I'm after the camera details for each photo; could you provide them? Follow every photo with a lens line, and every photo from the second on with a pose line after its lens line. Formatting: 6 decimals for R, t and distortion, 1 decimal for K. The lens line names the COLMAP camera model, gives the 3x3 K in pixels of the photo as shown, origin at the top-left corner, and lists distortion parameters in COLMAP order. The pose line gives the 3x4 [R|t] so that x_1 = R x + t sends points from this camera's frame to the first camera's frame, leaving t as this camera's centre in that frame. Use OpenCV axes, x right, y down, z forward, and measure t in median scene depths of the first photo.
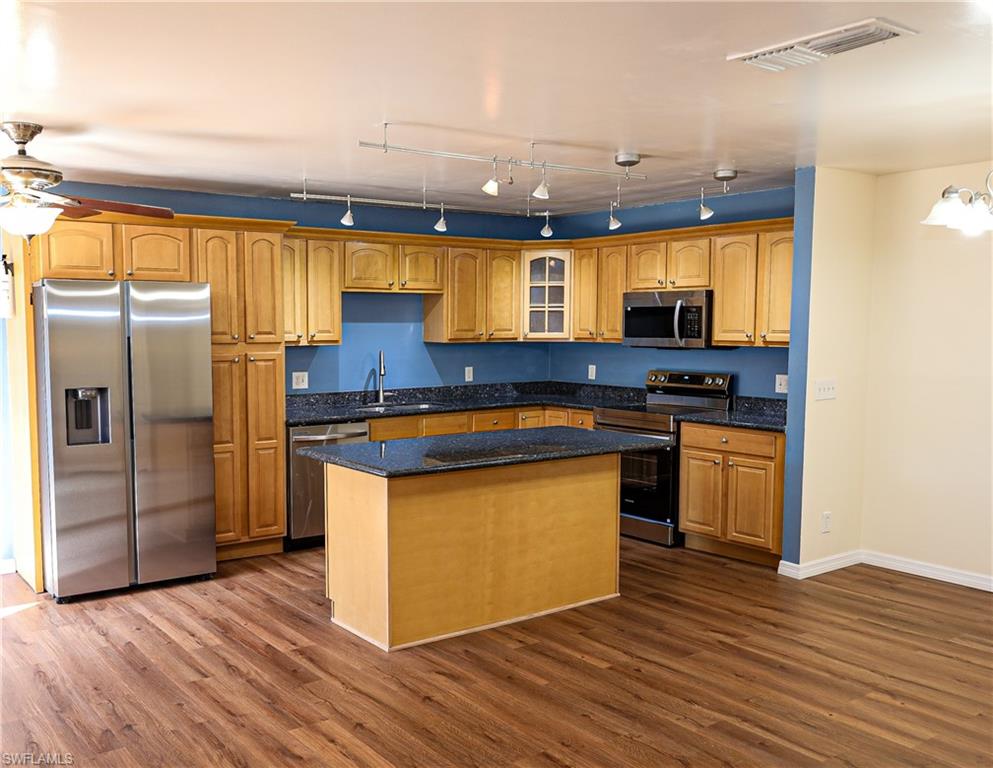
lens RADIAL K [[945.7, 0, 496.2], [0, 945.7, 406.2], [0, 0, 1]] dist [0.015853, 0.001433]
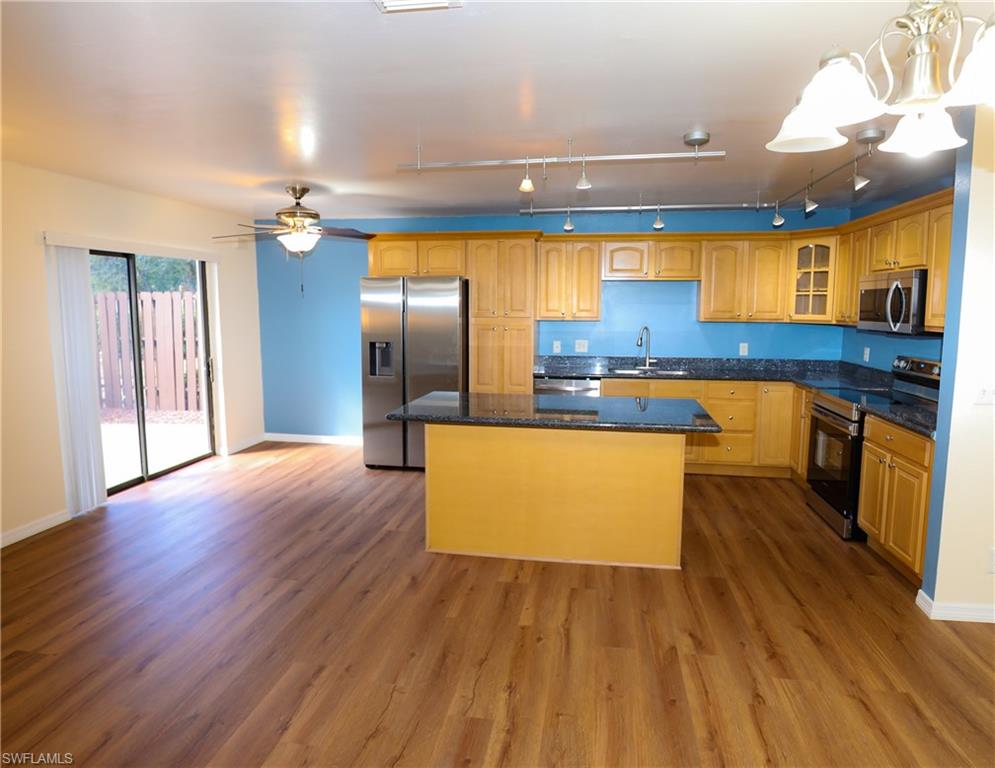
lens RADIAL K [[604.8, 0, 497.9], [0, 604.8, 364.7], [0, 0, 1]] dist [-0.033205, 0.000562]
pose [[0.689161, 0.075273, -0.720688, 0.480557], [-0.070578, 0.996834, 0.036625, -0.033555], [0.721163, 0.025624, 0.692291, 0.431213]]
